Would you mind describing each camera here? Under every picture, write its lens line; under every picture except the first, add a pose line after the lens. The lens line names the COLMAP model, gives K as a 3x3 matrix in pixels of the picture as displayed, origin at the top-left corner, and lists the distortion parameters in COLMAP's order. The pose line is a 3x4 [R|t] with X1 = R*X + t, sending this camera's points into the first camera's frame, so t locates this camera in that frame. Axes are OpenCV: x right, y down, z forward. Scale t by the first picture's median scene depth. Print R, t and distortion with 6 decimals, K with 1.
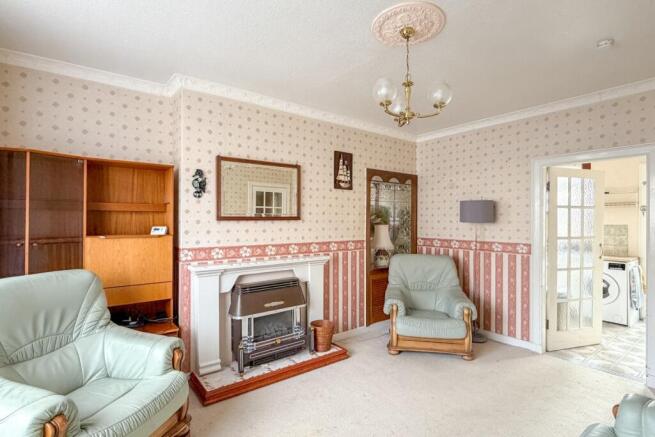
lens RADIAL K [[334.3, 0, 327.2], [0, 334.3, 221.1], [0, 0, 1]] dist [0.010788, 0.001027]
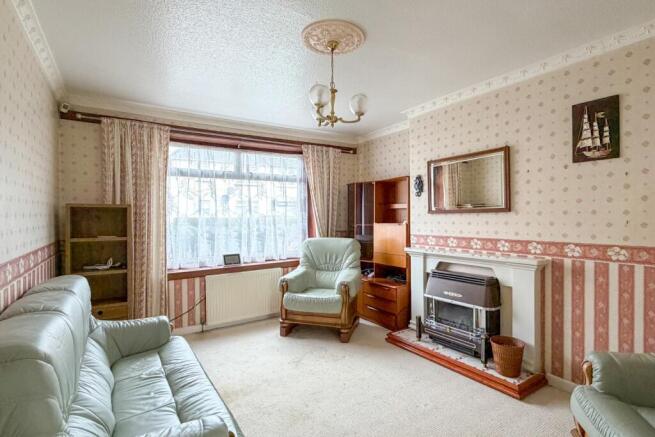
lens RADIAL K [[334.3, 0, 329.7], [0, 334.3, 218.6], [0, 0, 1]] dist [0.010788, 0.001027]
pose [[-0.078535, 0.008688, -0.996873, 0.816192], [0.010561, 0.999913, 0.007883, 0.002542], [0.996855, -0.009909, -0.078620, 0.644743]]
